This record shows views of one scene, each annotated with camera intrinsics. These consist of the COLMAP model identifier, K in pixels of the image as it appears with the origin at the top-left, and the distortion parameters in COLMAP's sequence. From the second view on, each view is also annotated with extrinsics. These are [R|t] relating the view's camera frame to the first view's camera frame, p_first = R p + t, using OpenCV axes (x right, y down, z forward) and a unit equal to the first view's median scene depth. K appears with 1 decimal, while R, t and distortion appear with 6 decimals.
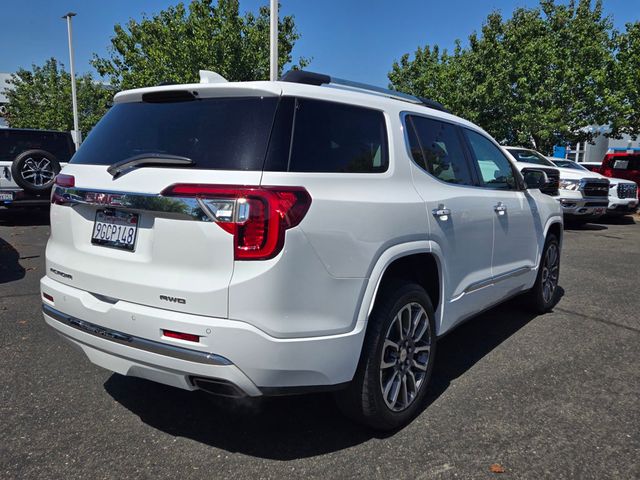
lens RADIAL K [[487.2, 0, 440.9], [0, 487.2, 239.6], [0, 0, 1]] dist [0.042950, -0.003364]
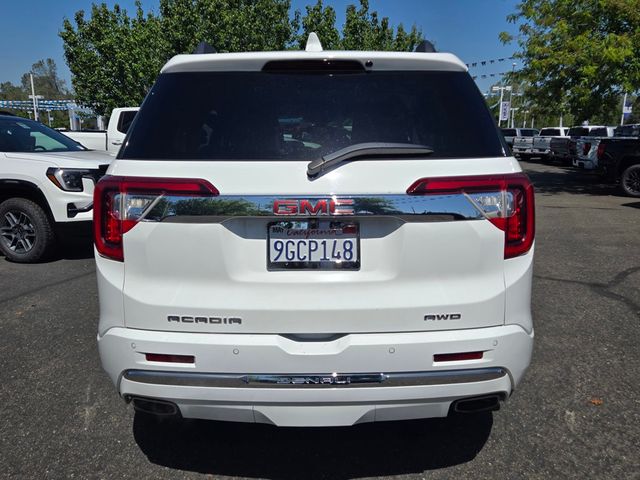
lens RADIAL K [[442.4, 0, 315.6], [0, 442.4, 237.9], [0, 0, 1]] dist [0.039448, -0.000332]
pose [[0.866586, -0.133250, 0.480909, -0.954814], [0.103703, 0.990739, 0.087642, -0.088885], [-0.488134, -0.026078, 0.872379, 0.402382]]
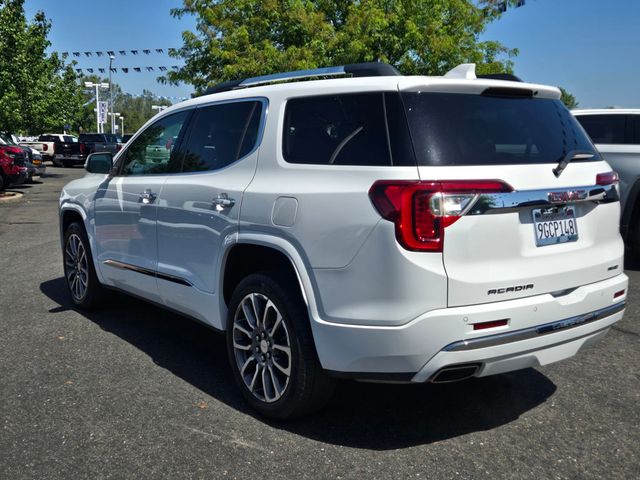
lens RADIAL K [[497.9, 0, 320.0], [0, 497.9, 240.0], [0, 0, 1]] dist [0.035897, -0.005525]
pose [[0.510196, -0.181278, 0.840737, -1.746762], [0.153544, 0.981029, 0.118351, -0.184775], [-0.846241, 0.068708, 0.528351, 0.847196]]
